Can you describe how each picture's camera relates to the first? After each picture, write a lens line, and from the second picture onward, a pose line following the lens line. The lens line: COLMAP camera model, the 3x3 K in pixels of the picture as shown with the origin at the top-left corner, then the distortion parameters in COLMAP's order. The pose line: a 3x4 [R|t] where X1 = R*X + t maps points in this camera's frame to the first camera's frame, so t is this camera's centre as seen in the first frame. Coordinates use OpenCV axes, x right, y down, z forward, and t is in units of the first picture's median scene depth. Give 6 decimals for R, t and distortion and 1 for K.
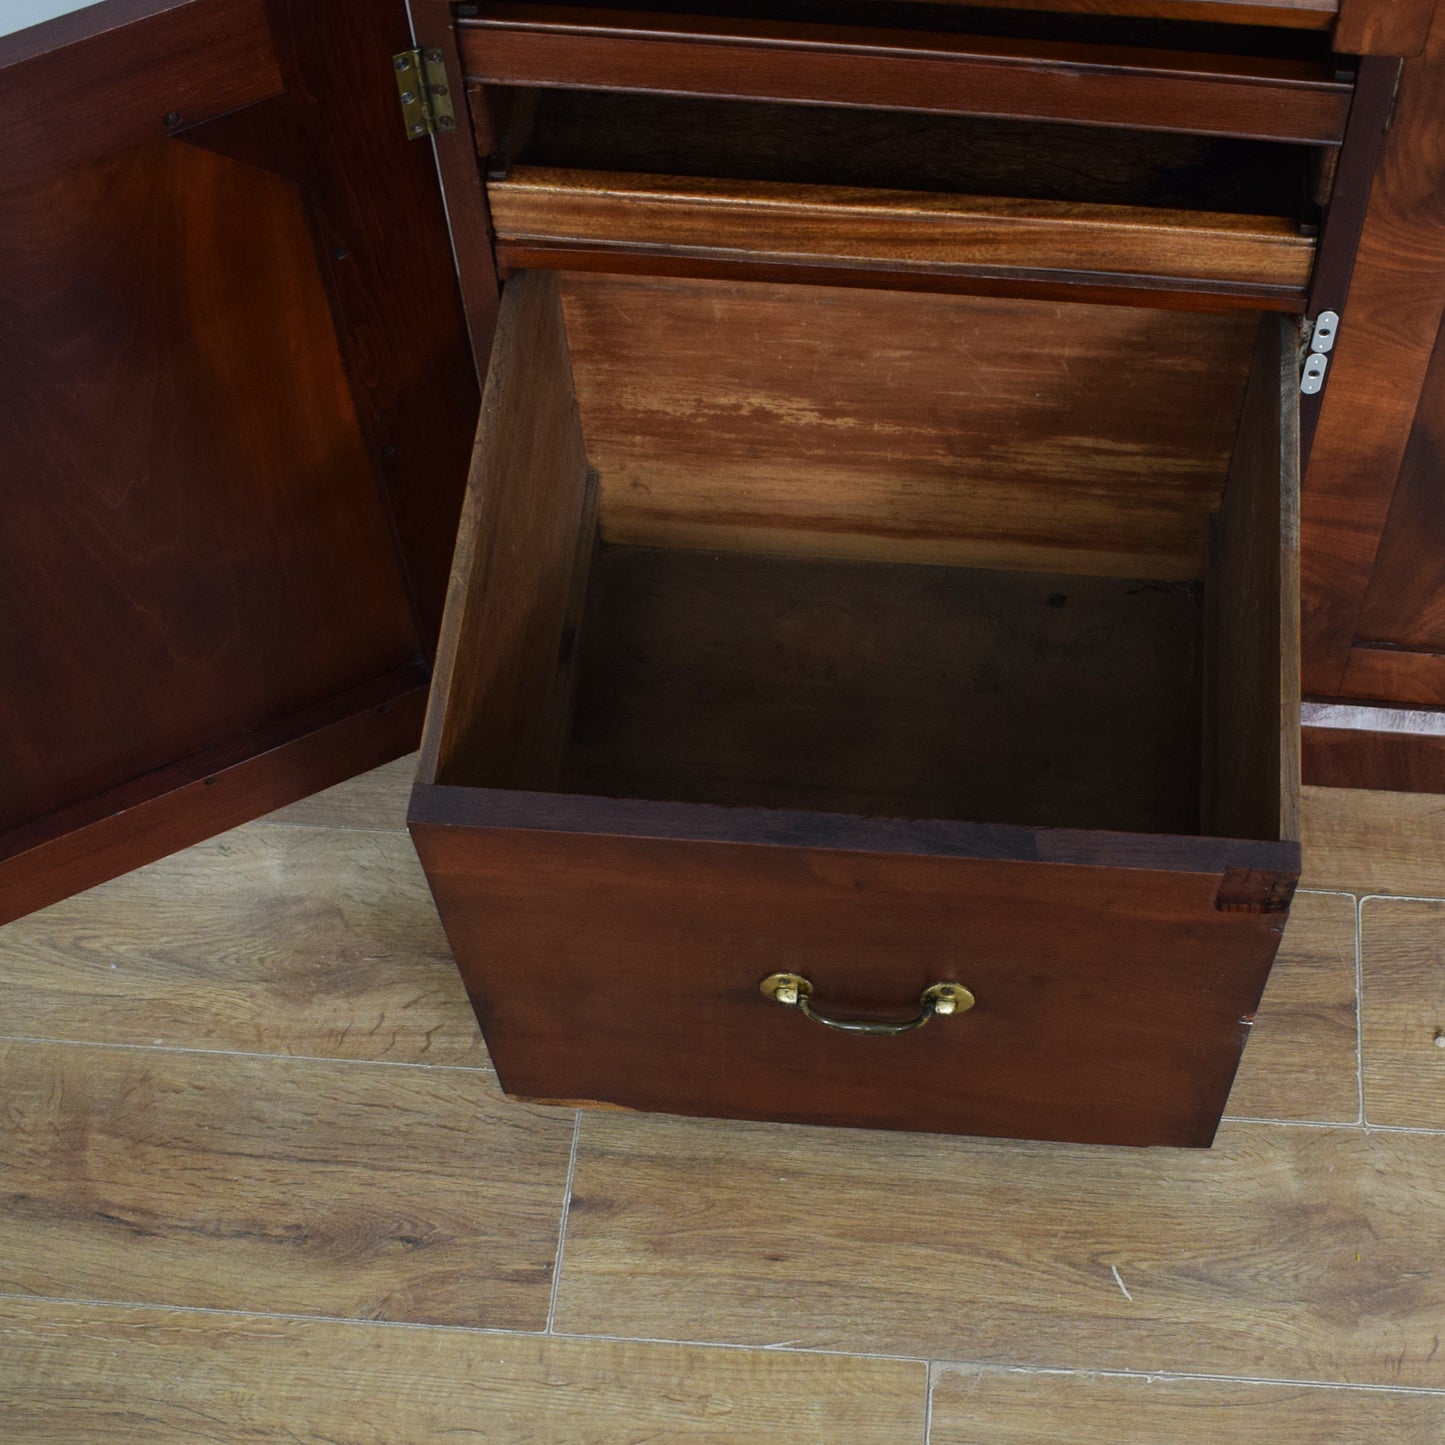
lens RADIAL K [[2487.1, 0, 912.6], [0, 2487.1, 931.3], [0, 0, 1]] dist [-0.082444, 0.000000]
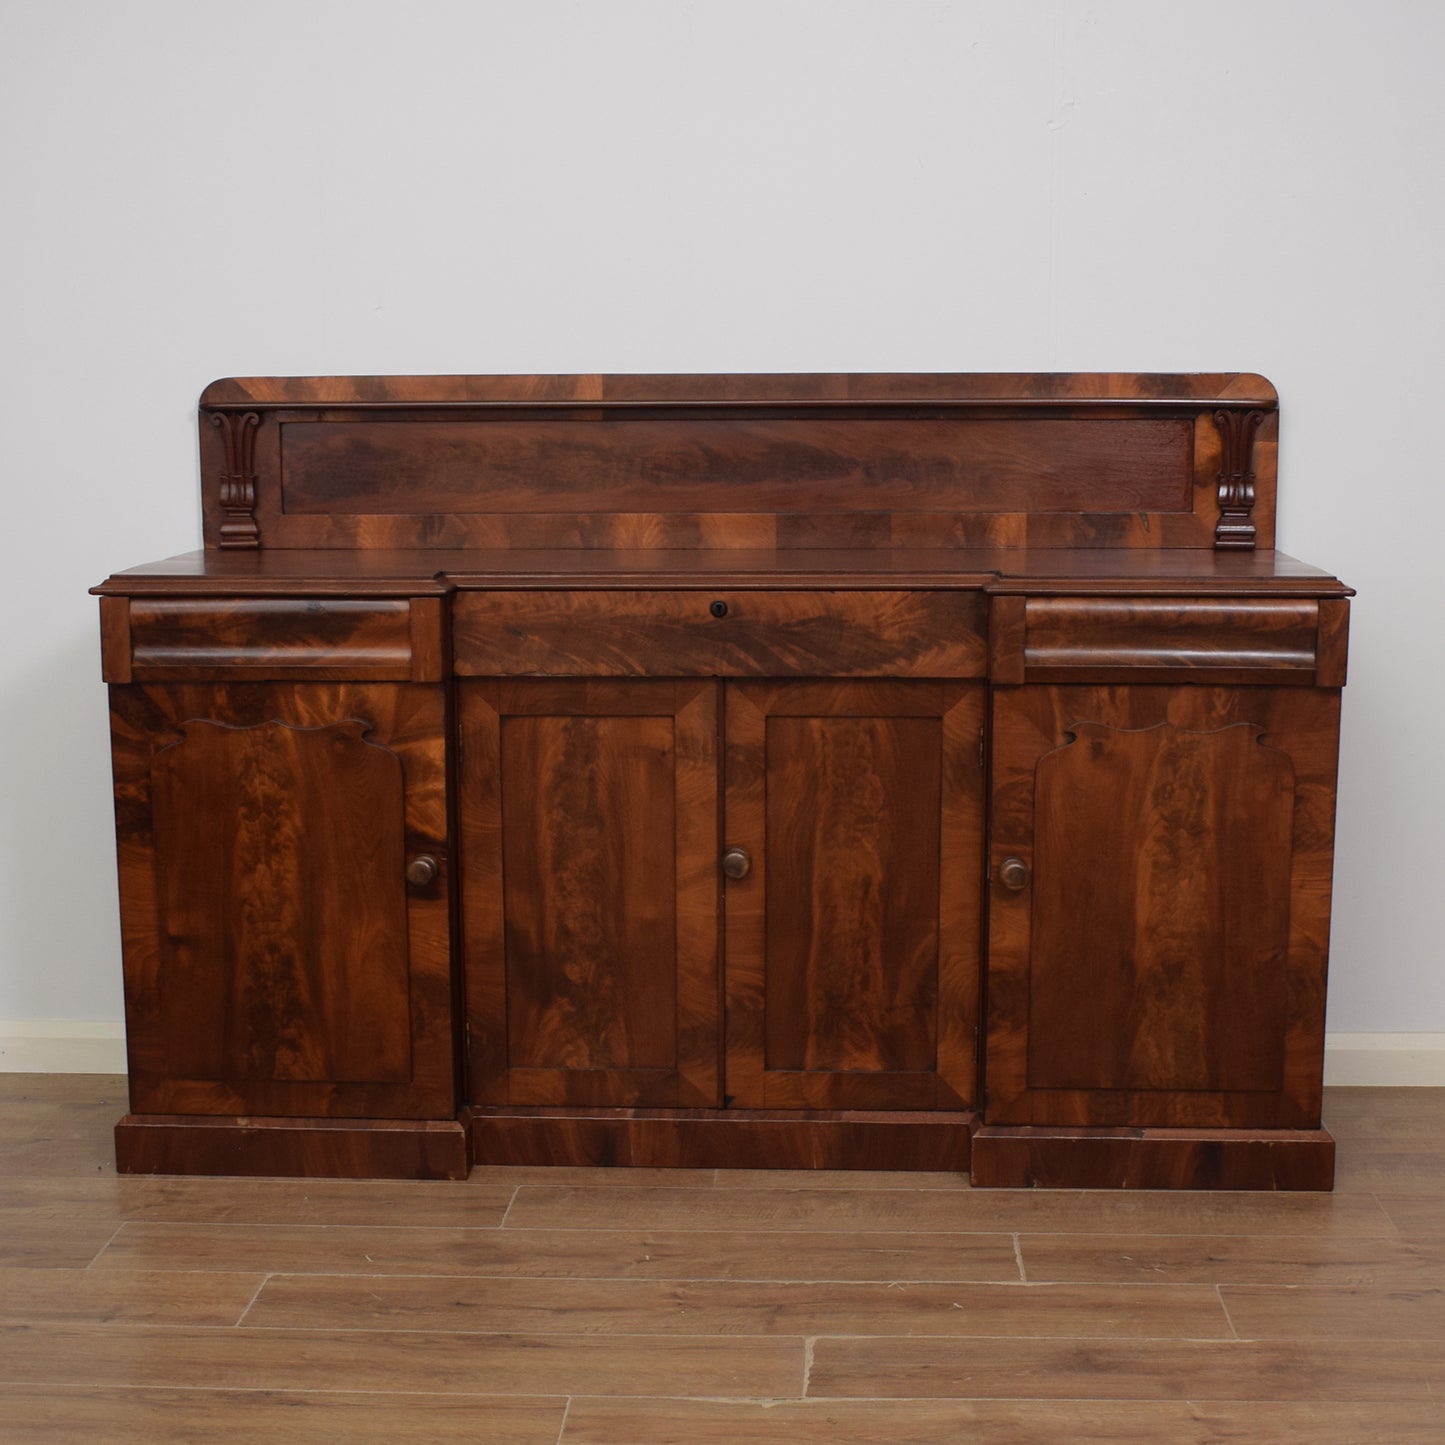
lens RADIAL K [[2434.5, 0, 709.3], [0, 2434.5, 857.7], [0, 0, 1]] dist [-0.090067, 0.000000]
pose [[0.999666, -0.024434, 0.008455, 0.333919], [0.022335, 0.651321, -0.758473, 1.359701], [0.013025, 0.758409, 0.651649, -0.515900]]
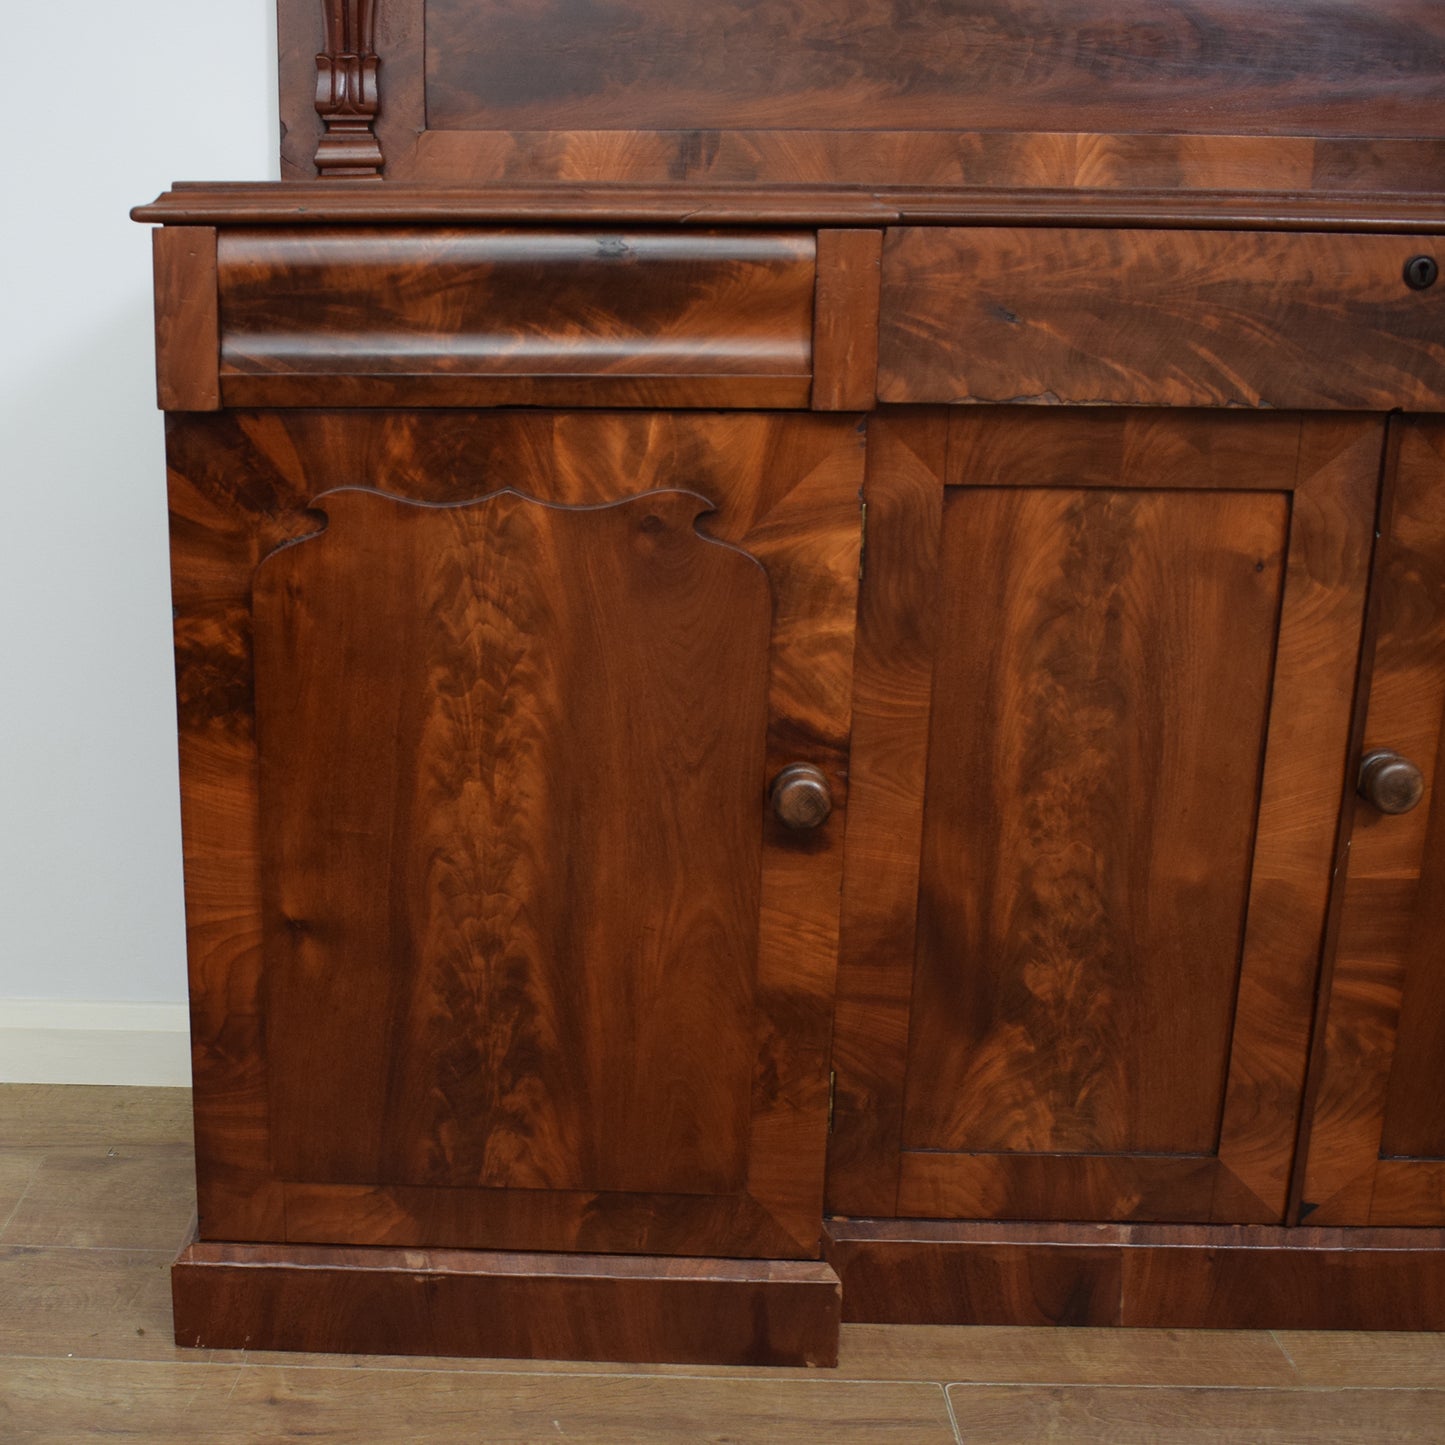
lens RADIAL K [[2045.6, 0, 444.4], [0, 2045.6, 884.2], [0, 0, 1]] dist [-0.094272, 0.000000]
pose [[0.999749, -0.022282, -0.002205, -0.032849], [0.014844, 0.733291, -0.679753, 0.434125], [0.016763, 0.679550, 0.733438, 0.202775]]
